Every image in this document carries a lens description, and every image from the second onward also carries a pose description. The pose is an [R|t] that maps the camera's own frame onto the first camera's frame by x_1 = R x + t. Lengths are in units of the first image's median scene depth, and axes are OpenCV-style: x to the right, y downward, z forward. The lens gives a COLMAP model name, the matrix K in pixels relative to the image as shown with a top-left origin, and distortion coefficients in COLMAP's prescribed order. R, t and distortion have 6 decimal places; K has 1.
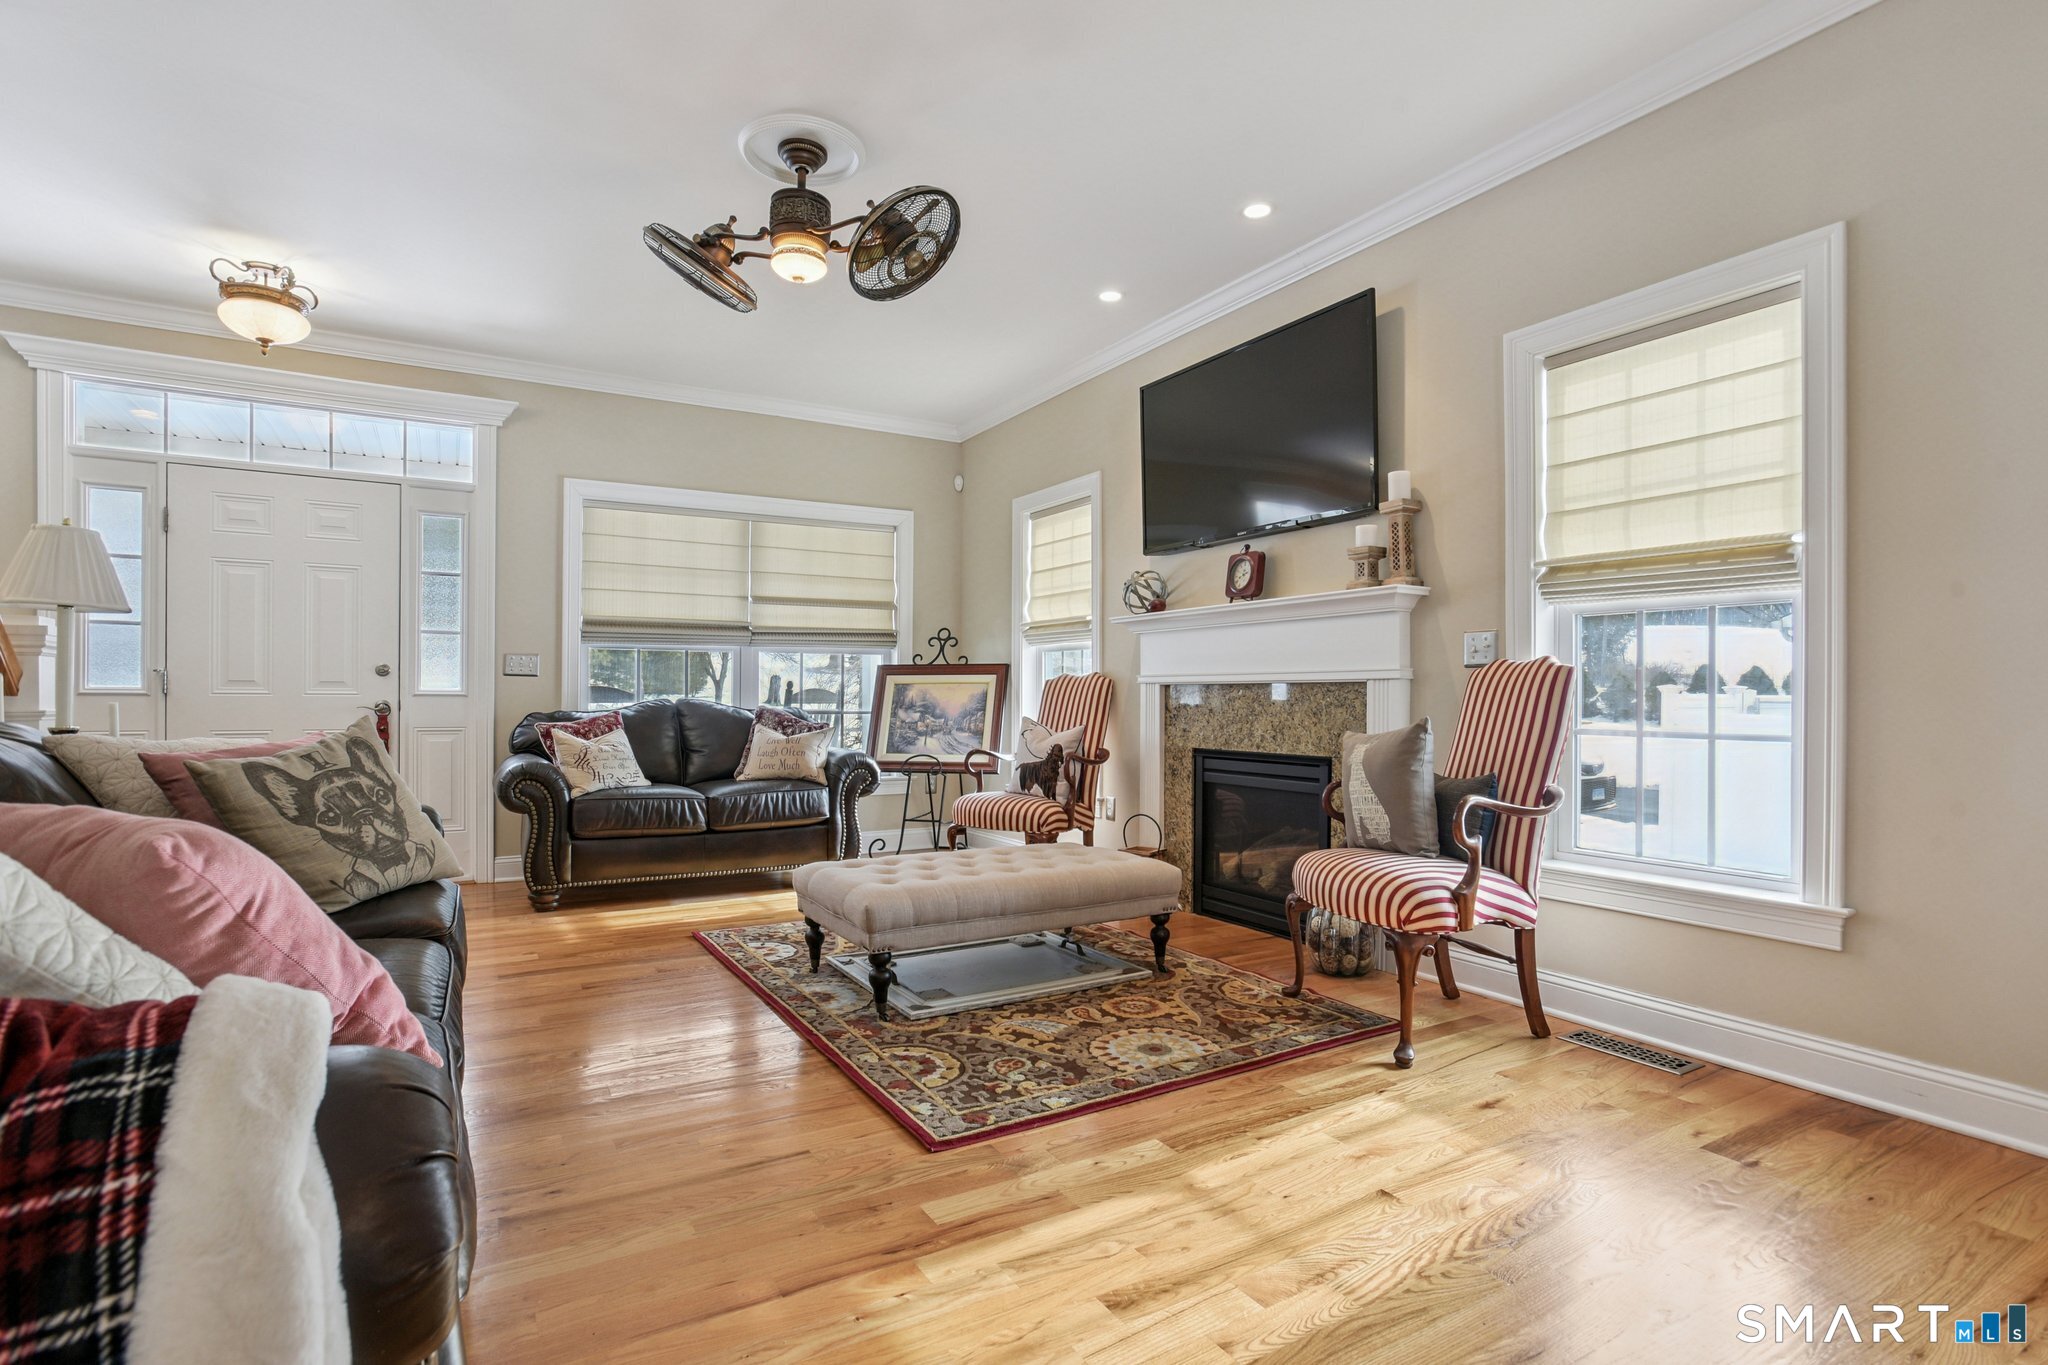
lens RADIAL K [[985.8, 0, 1036.1], [0, 985.8, 679.5], [0, 0, 1]] dist [-0.020723, 0.009094]
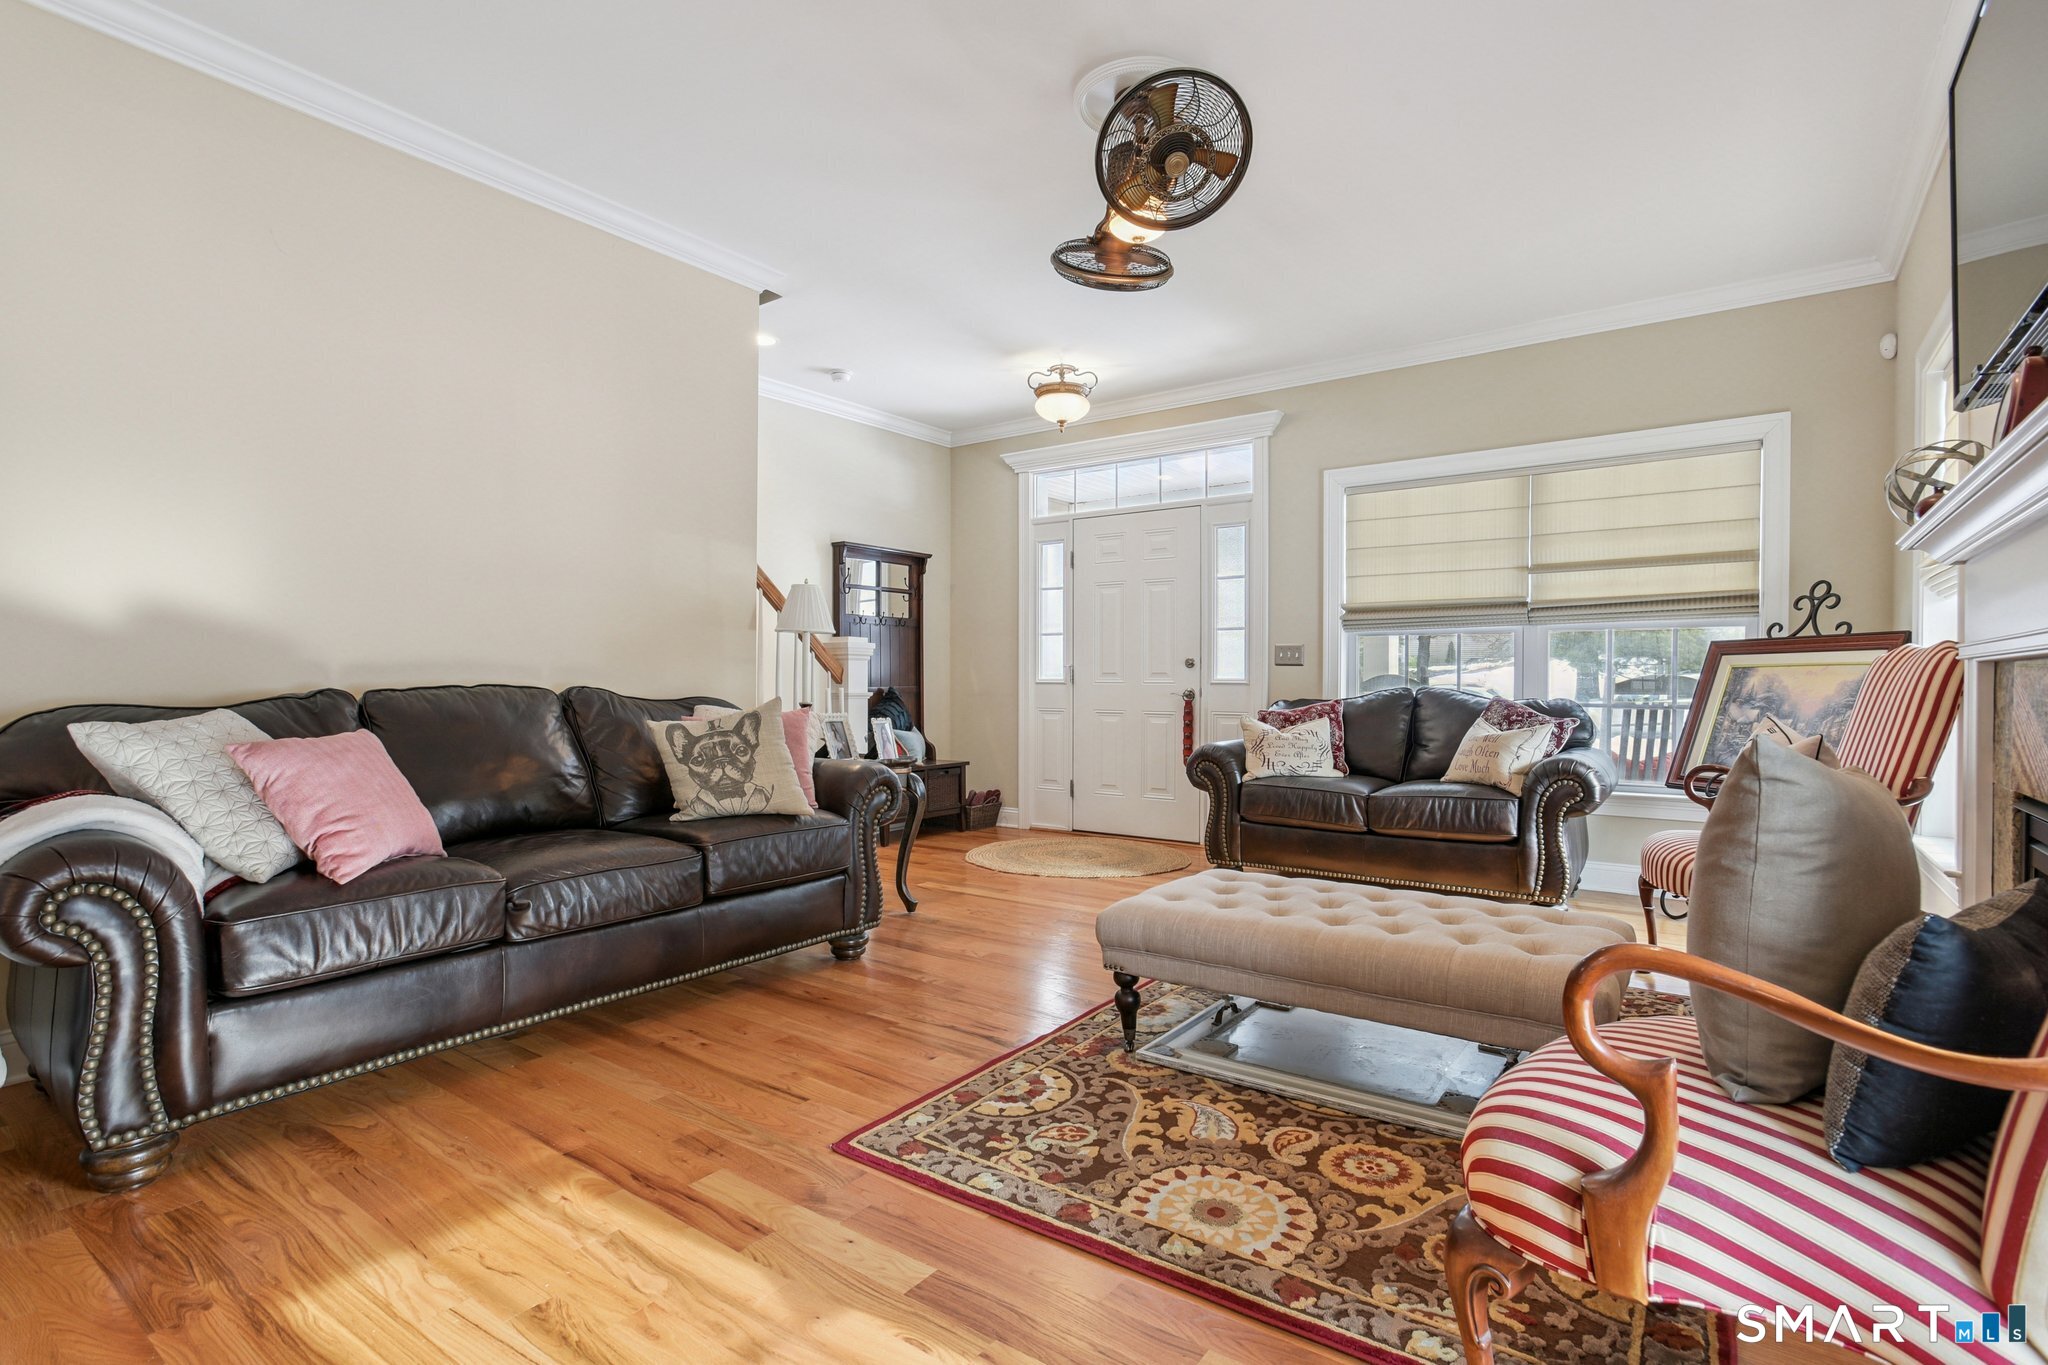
lens RADIAL K [[985.8, 0, 1042.1], [0, 985.8, 690.5], [0, 0, 1]] dist [-0.020723, 0.009094]
pose [[0.404839, 0.006954, -0.914362, 0.606387], [0.013799, 0.999811, 0.013713, 0.009230], [0.914284, -0.018169, 0.404666, 0.559353]]
